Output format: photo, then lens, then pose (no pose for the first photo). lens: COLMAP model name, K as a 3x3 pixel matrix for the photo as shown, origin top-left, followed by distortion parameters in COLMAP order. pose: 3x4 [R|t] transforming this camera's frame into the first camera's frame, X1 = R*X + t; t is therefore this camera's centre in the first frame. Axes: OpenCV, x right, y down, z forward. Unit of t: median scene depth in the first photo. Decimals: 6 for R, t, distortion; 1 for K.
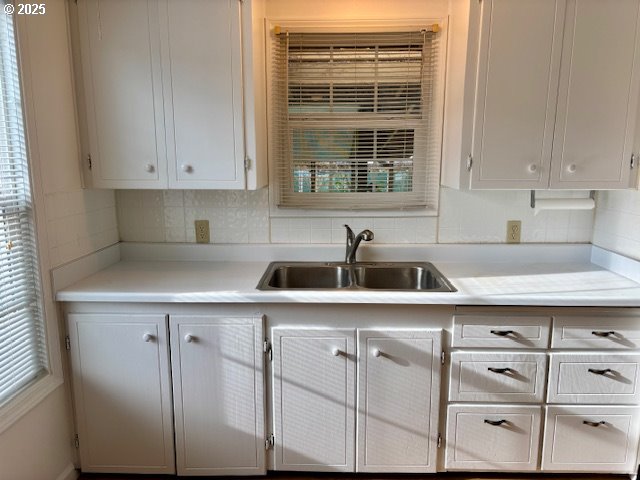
lens RADIAL K [[482.1, 0, 321.5], [0, 482.1, 244.0], [0, 0, 1]] dist [0.074734, -0.088289]
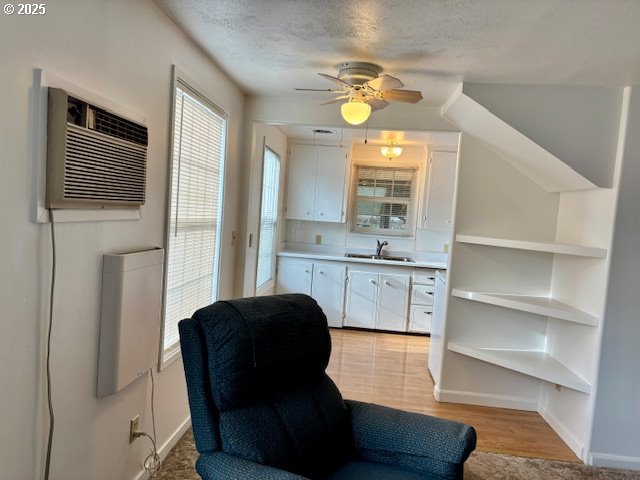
lens RADIAL K [[482.1, 0, 321.5], [0, 482.1, 244.0], [0, 0, 1]] dist [0.074734, -0.088289]
pose [[0.995791, 0.070258, -0.058849, -0.100010], [-0.076637, 0.990490, -0.114267, 0.326045], [0.050262, 0.118296, 0.991705, -1.686704]]
